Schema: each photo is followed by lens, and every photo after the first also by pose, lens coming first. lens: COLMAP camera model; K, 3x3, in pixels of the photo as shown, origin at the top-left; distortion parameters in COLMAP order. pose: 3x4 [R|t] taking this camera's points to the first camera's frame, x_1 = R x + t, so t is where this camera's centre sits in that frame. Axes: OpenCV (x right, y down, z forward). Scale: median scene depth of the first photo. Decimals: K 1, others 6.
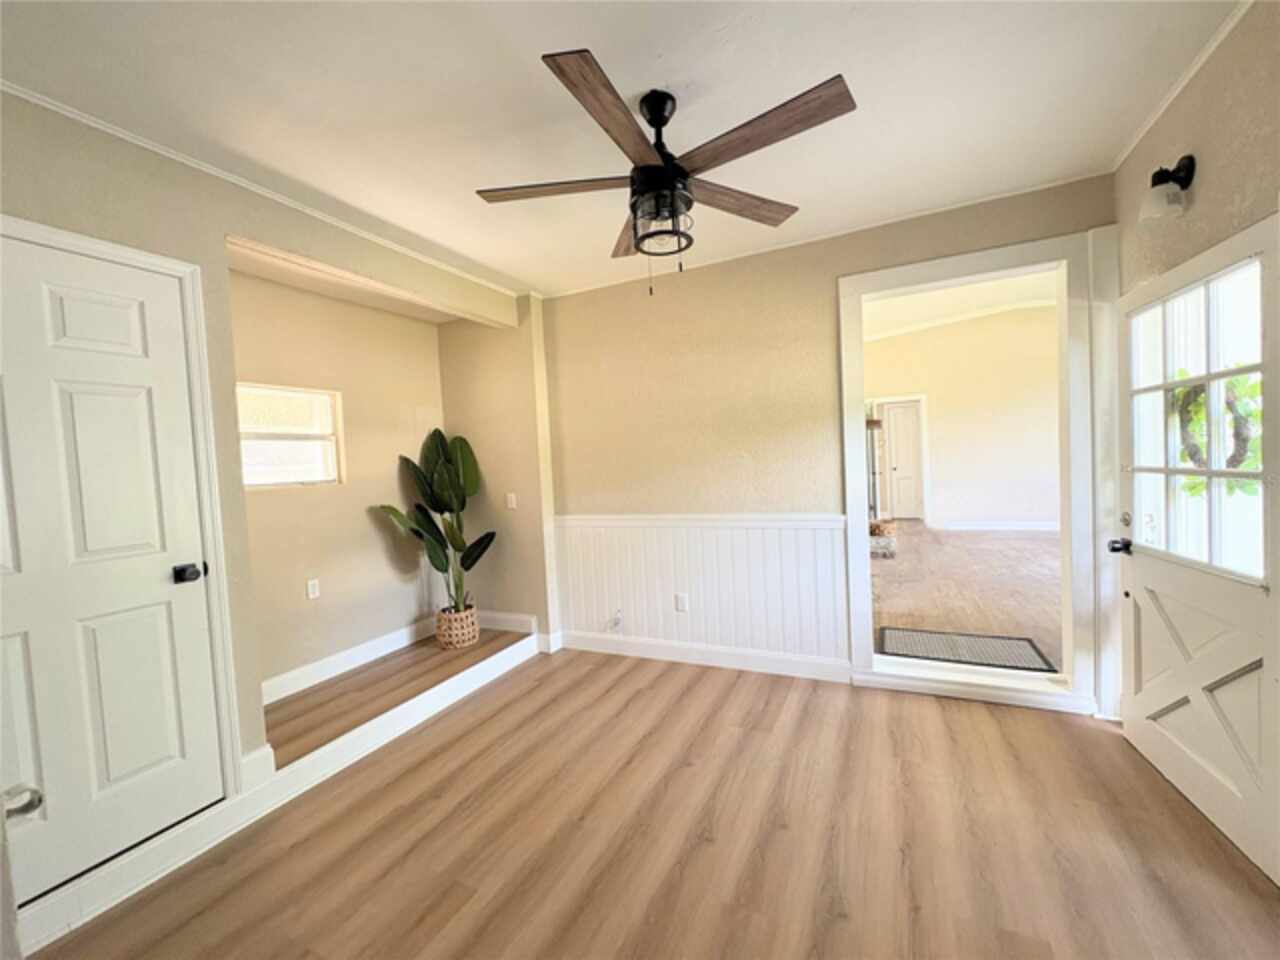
lens RADIAL K [[509.9, 0, 641.6], [0, 509.9, 478.4], [0, 0, 1]] dist [0.002707, 0.000053]
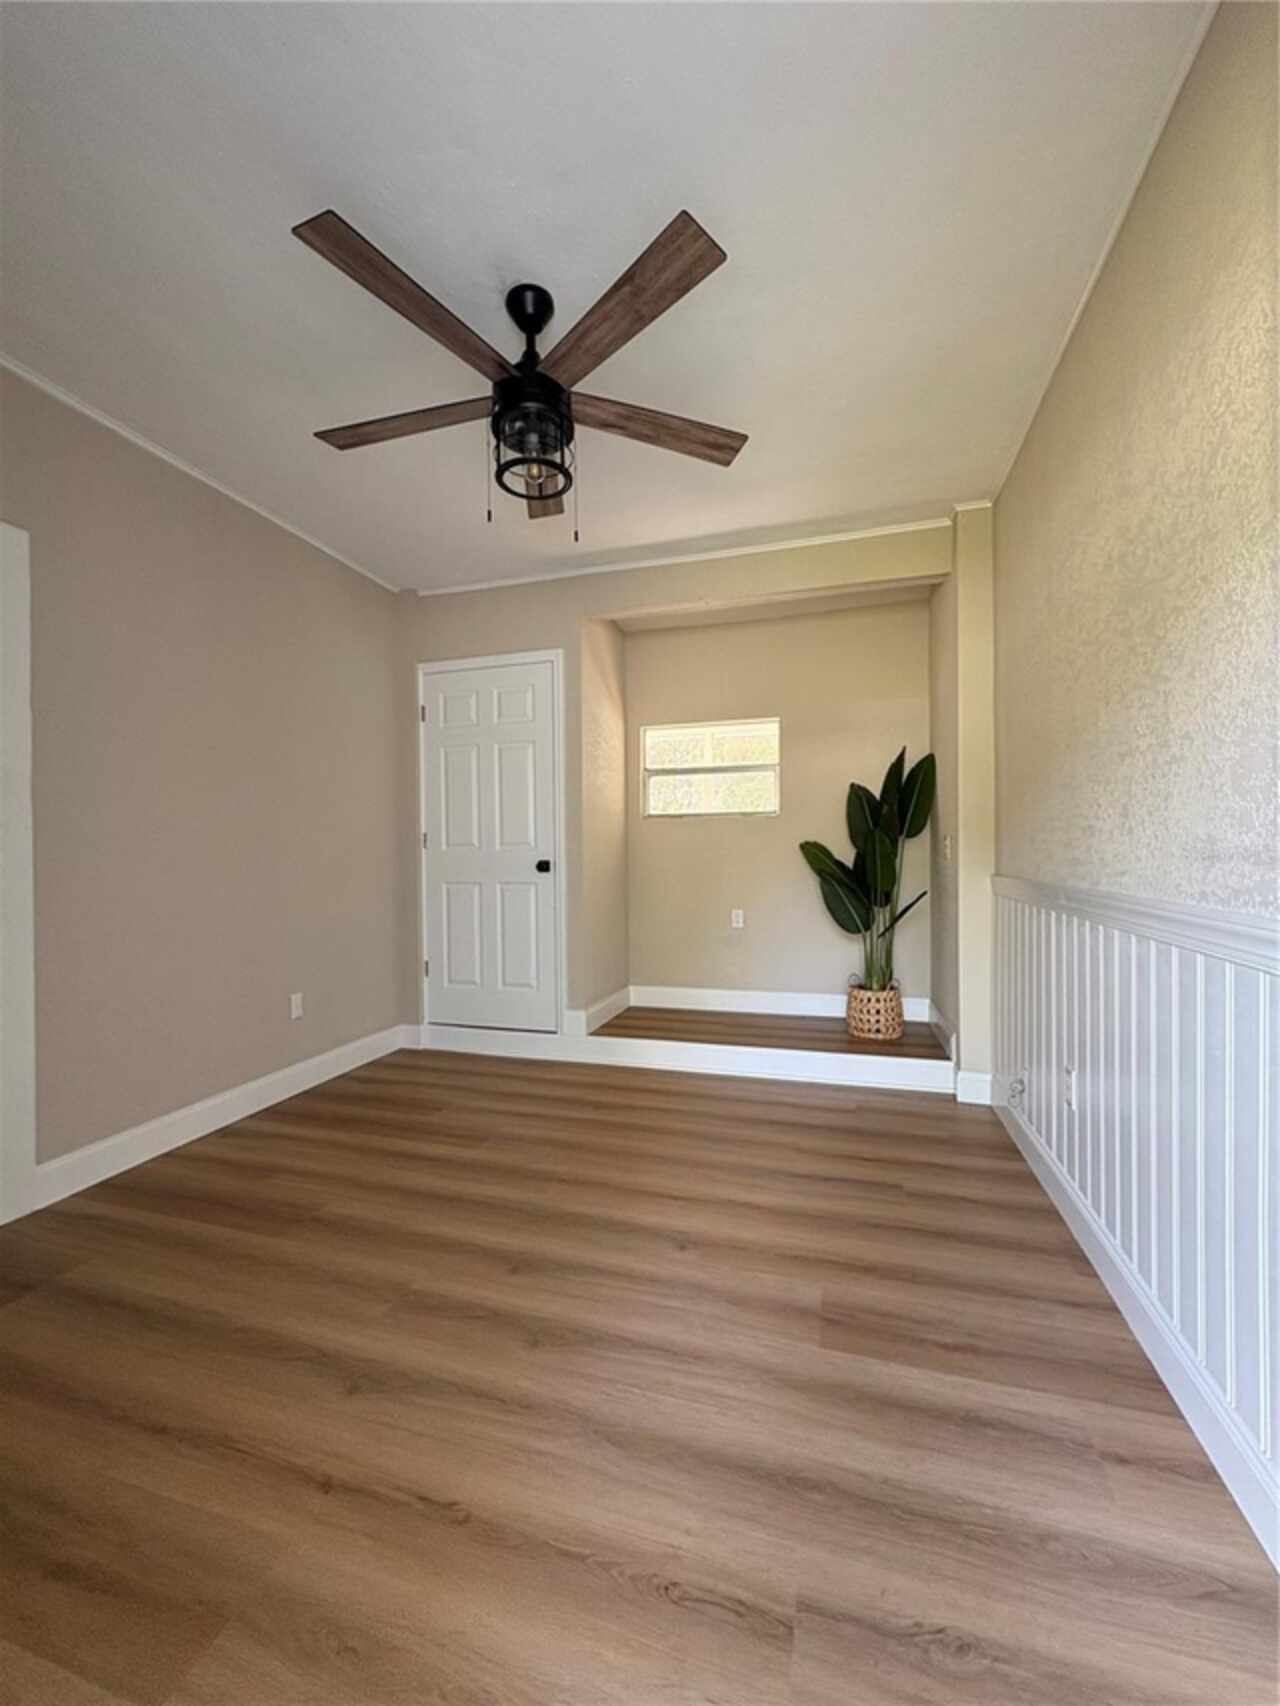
lens RADIAL K [[679.6, 0, 640.8], [0, 679.6, 853.5], [0, 0, 1]] dist [0.002707, 0.000053]
pose [[0.160081, 0.055859, -0.985522, 0.727062], [-0.035192, 0.998086, 0.050855, 0.029007], [0.986476, 0.026541, 0.161740, 0.660644]]
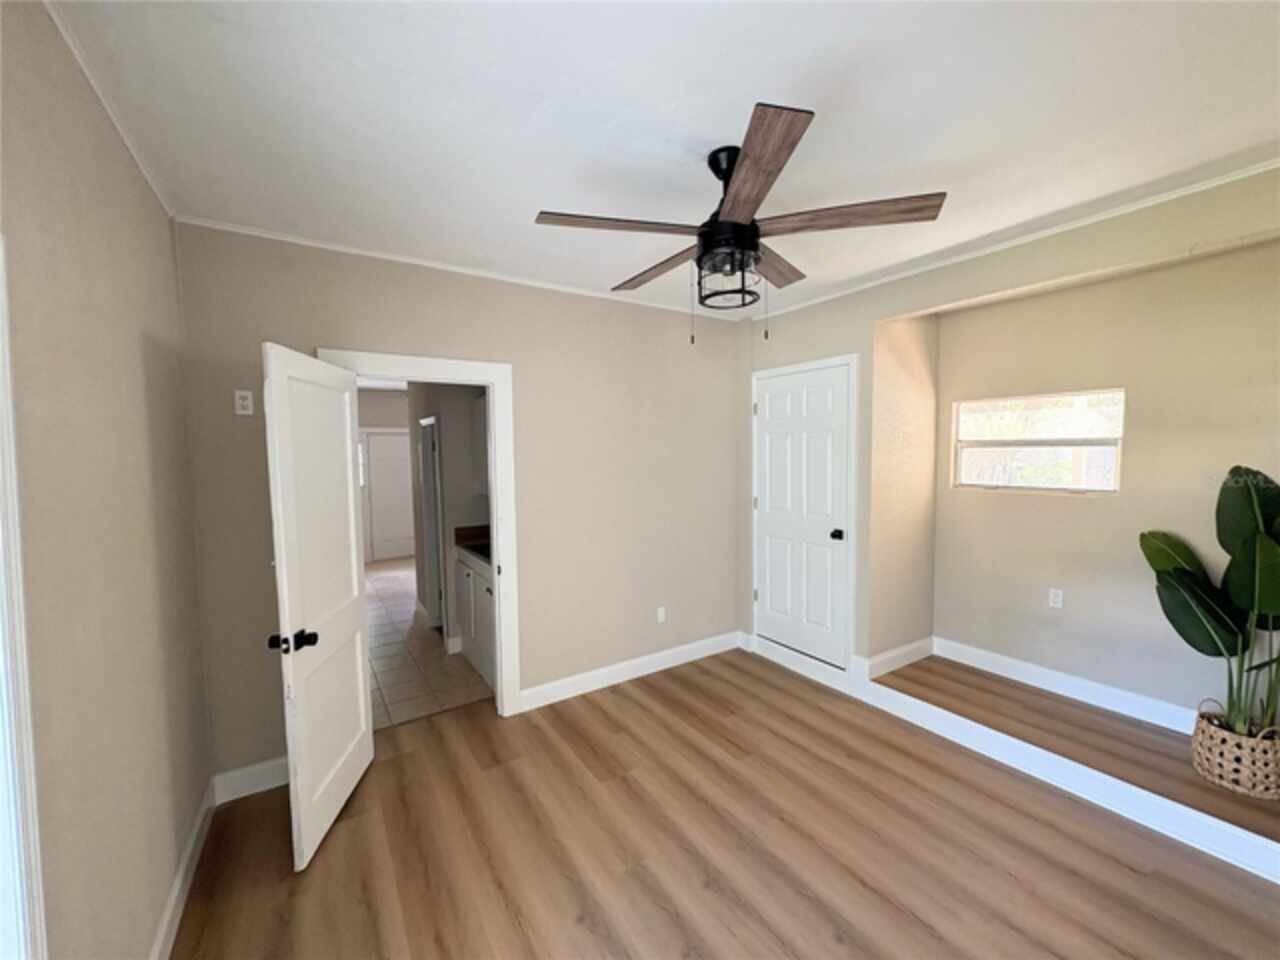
lens RADIAL K [[509.9, 0, 640.5], [0, 509.9, 479.7], [0, 0, 1]] dist [0.002707, 0.000053]
pose [[-0.512007, 0.111309, -0.851739, 0.654481], [0.008538, 0.992179, 0.124530, -0.157896], [0.858939, 0.056488, -0.508953, 0.897717]]
